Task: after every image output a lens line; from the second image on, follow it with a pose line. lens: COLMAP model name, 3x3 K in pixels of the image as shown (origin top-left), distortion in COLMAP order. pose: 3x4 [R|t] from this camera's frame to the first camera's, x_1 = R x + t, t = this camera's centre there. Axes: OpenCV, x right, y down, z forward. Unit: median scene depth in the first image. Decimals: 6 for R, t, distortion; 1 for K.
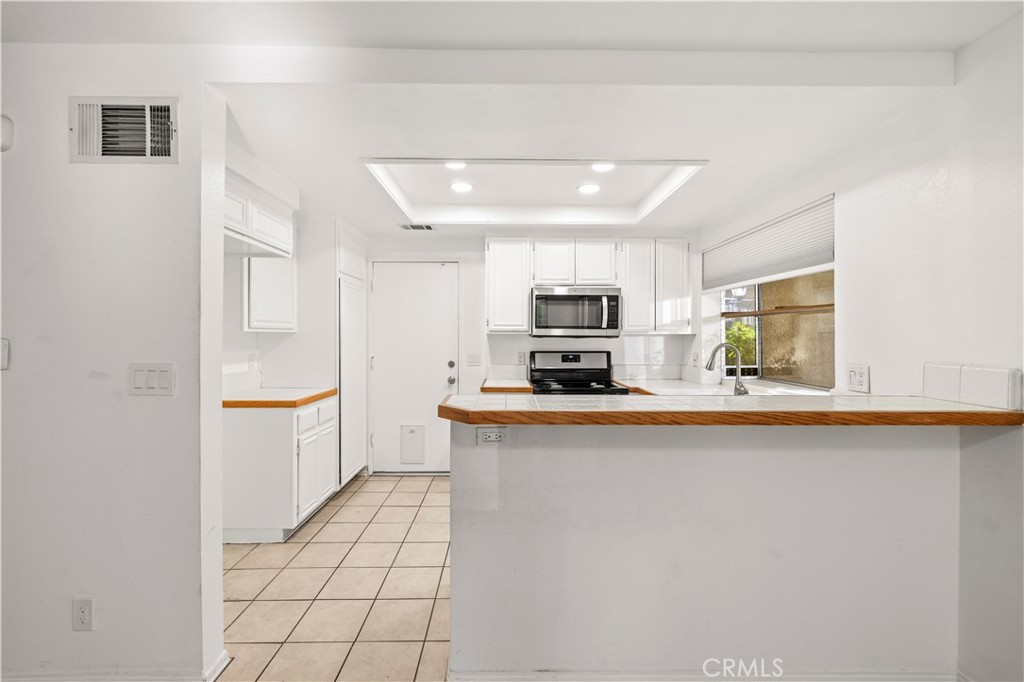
lens RADIAL K [[432.1, 0, 508.0], [0, 432.1, 341.7], [0, 0, 1]] dist [0.004497, -0.000599]
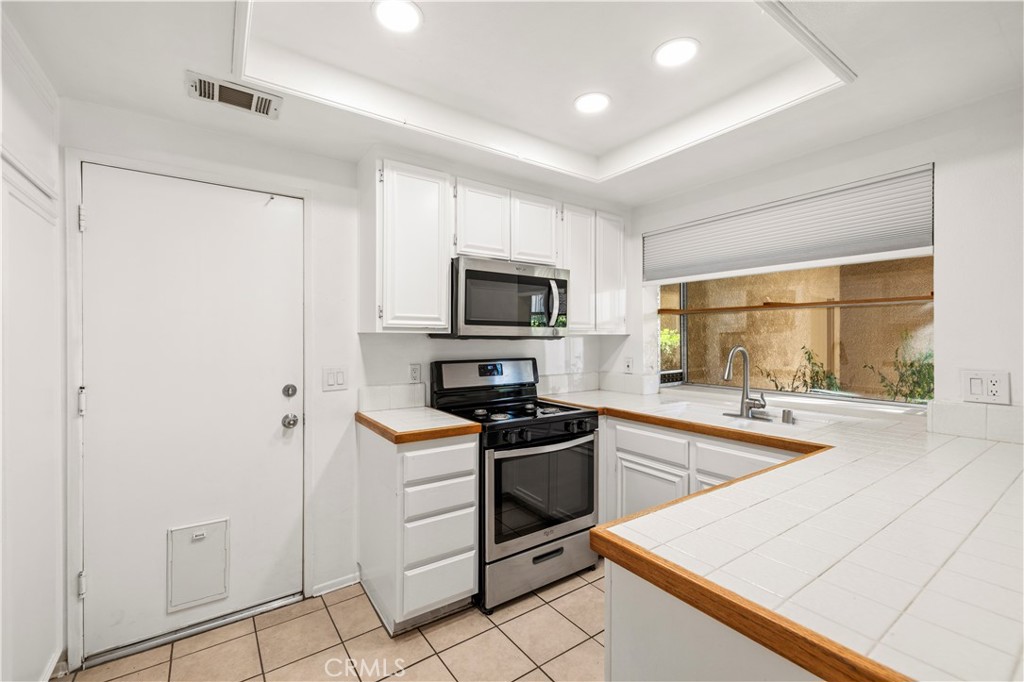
lens RADIAL K [[432.1, 0, 508.4], [0, 432.1, 341.2], [0, 0, 1]] dist [0.004497, -0.000599]
pose [[0.828065, -0.005216, 0.560609, -0.223199], [0.008986, 0.999952, -0.003970, -0.003863], [-0.560561, 0.008325, 0.828071, 0.451790]]
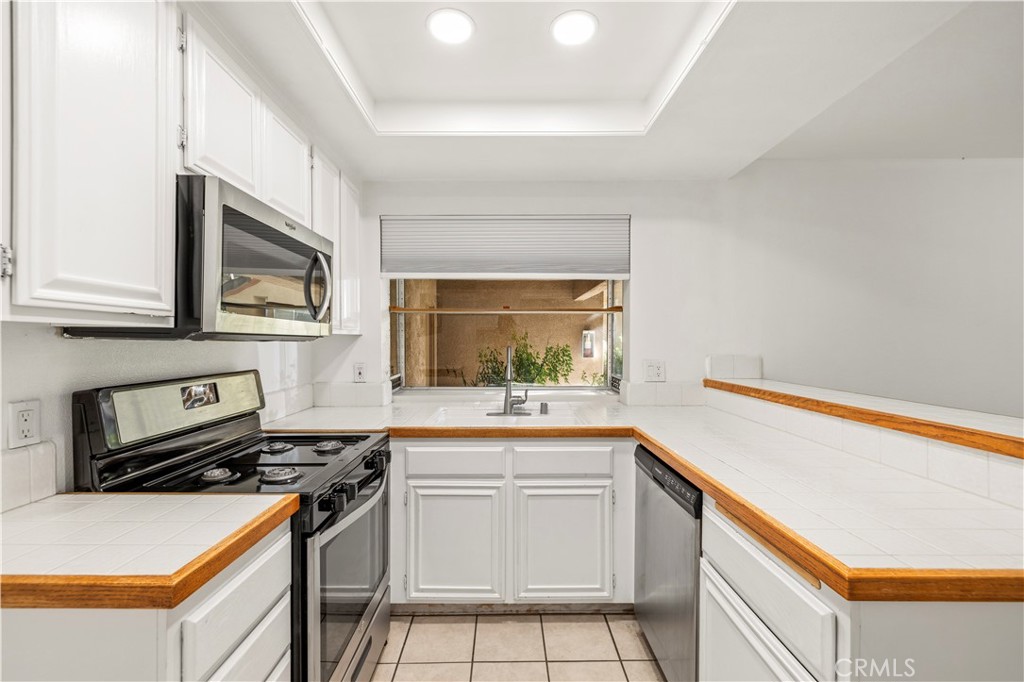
lens RADIAL K [[432.1, 0, 508.1], [0, 432.1, 345.4], [0, 0, 1]] dist [0.004497, -0.000599]
pose [[0.009637, -0.013676, 0.999860, -0.244267], [0.013289, 0.999820, 0.013547, -0.007149], [-0.999865, 0.013157, 0.009817, 0.774104]]
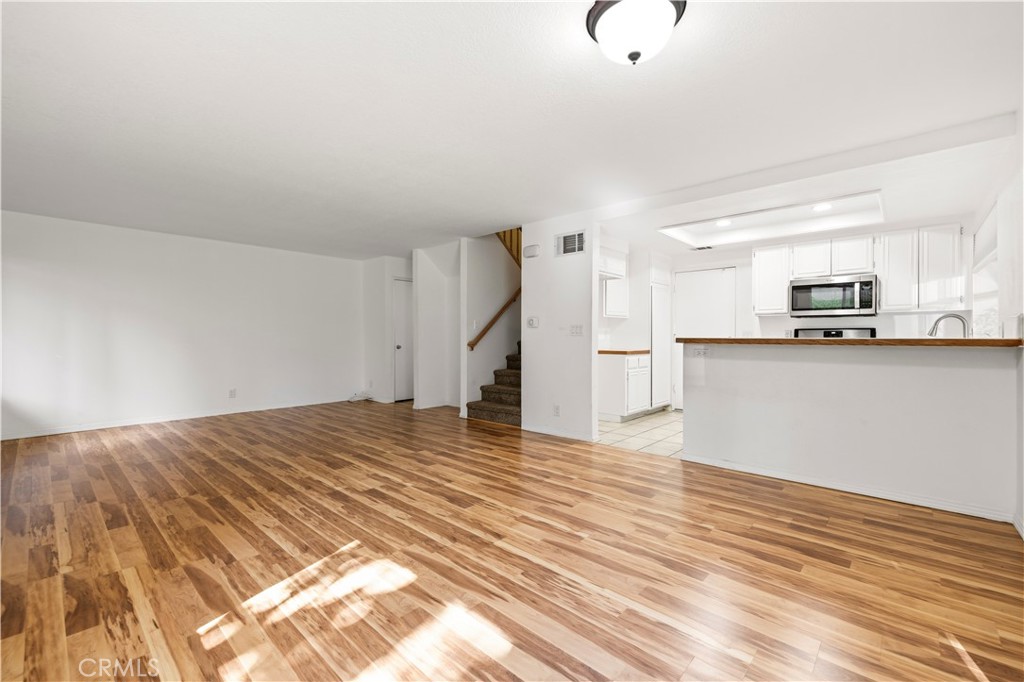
lens RADIAL K [[432.1, 0, 506.5], [0, 432.1, 339.6], [0, 0, 1]] dist [0.004497, -0.000599]
pose [[0.731019, 0.004687, -0.682341, 0.329385], [-0.006608, 0.999978, -0.000210, 0.064941], [0.682325, 0.004662, 0.731034, -0.591355]]
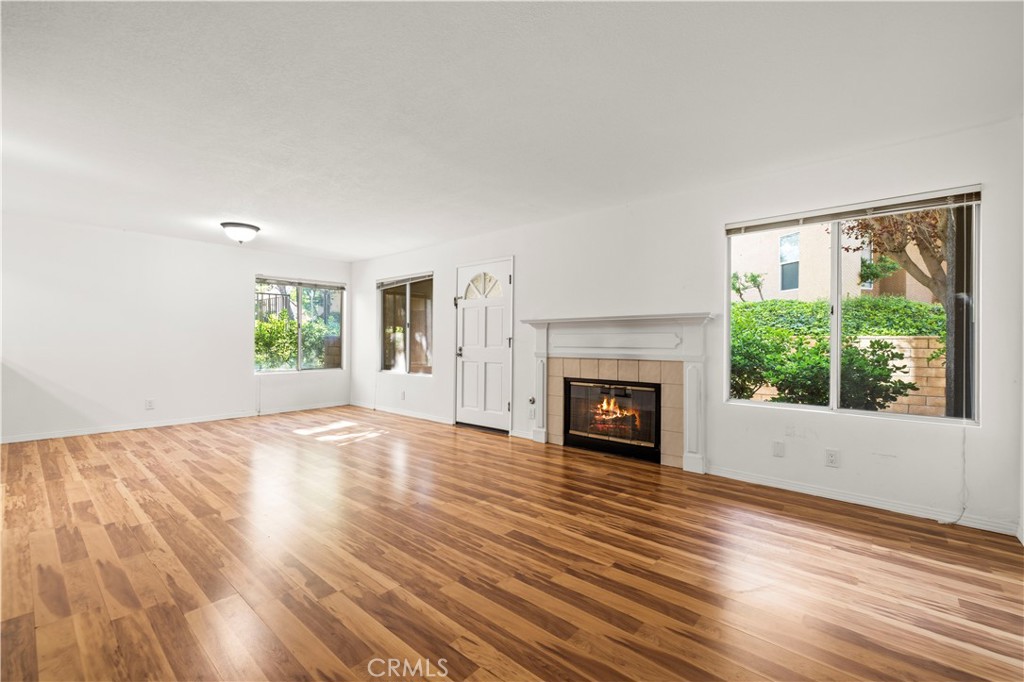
lens RADIAL K [[433.1, 0, 507.7], [0, 433.1, 345.7], [0, 0, 1]] dist [0.004297, -0.000315]
pose [[-0.746394, -0.016476, 0.665300, -1.365929], [-0.001893, 0.999742, 0.022635, 0.049255], [-0.665501, 0.015635, -0.746233, 0.282041]]
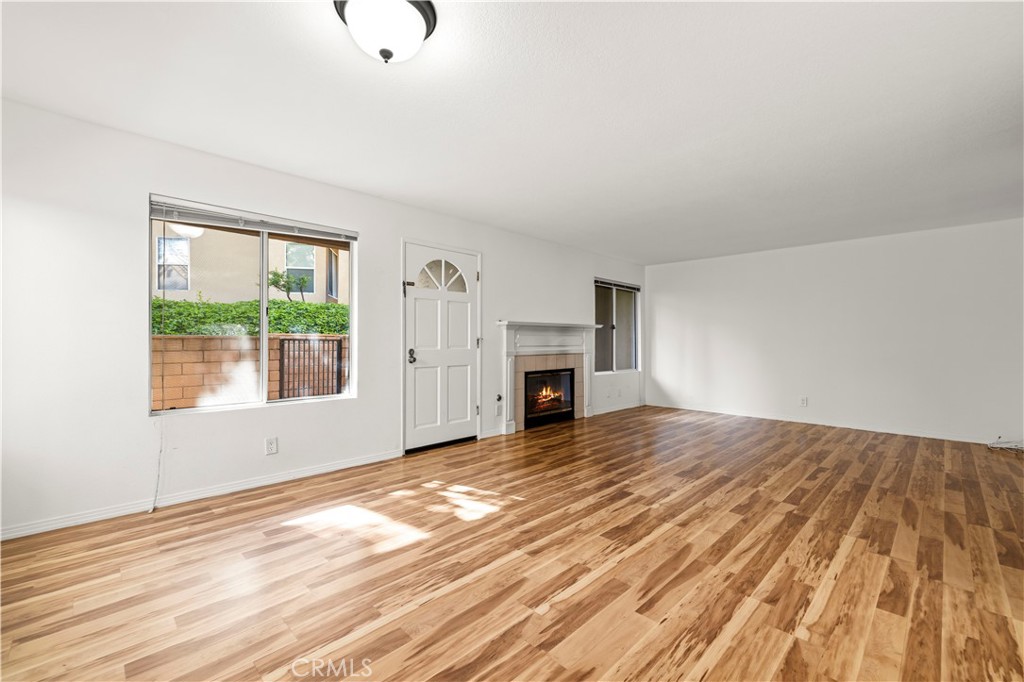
lens RADIAL K [[432.1, 0, 508.2], [0, 432.1, 342.2], [0, 0, 1]] dist [0.004497, -0.000599]
pose [[-0.714596, -0.005870, -0.699513, 0.335919], [-0.014615, 0.999872, 0.006540, 0.058175], [0.699385, 0.014897, -0.714590, 0.254563]]
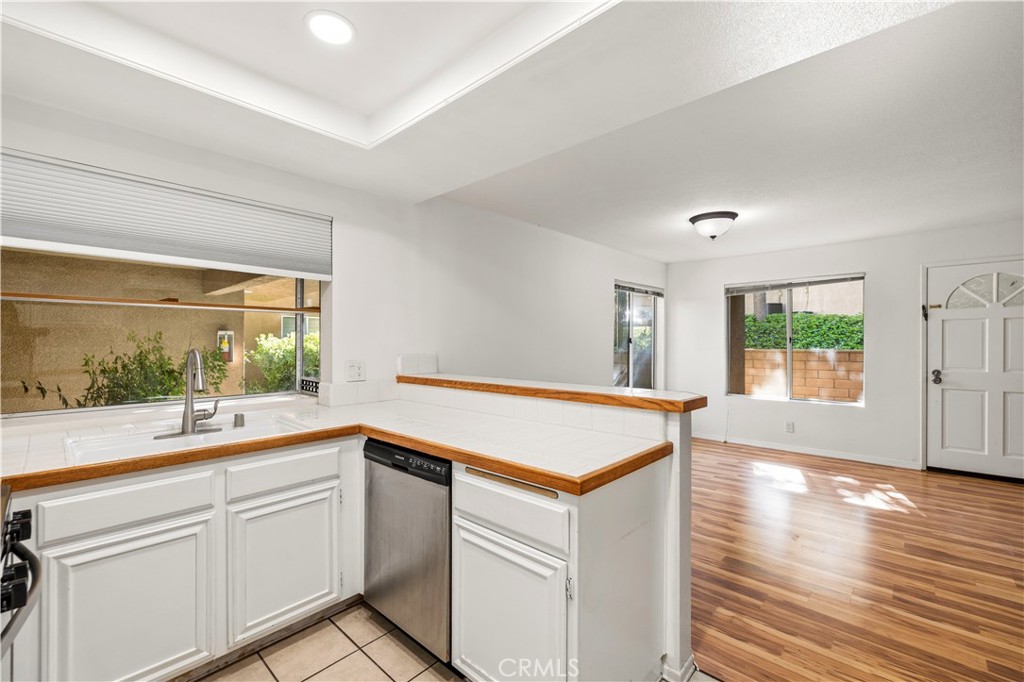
lens RADIAL K [[432.1, 0, 505.5], [0, 432.1, 345.5], [0, 0, 1]] dist [0.004497, -0.000599]
pose [[-0.721609, -0.006398, 0.692271, -0.233725], [0.008369, 0.999804, 0.017964, -0.007307], [-0.692250, 0.018756, -0.721414, 0.894580]]
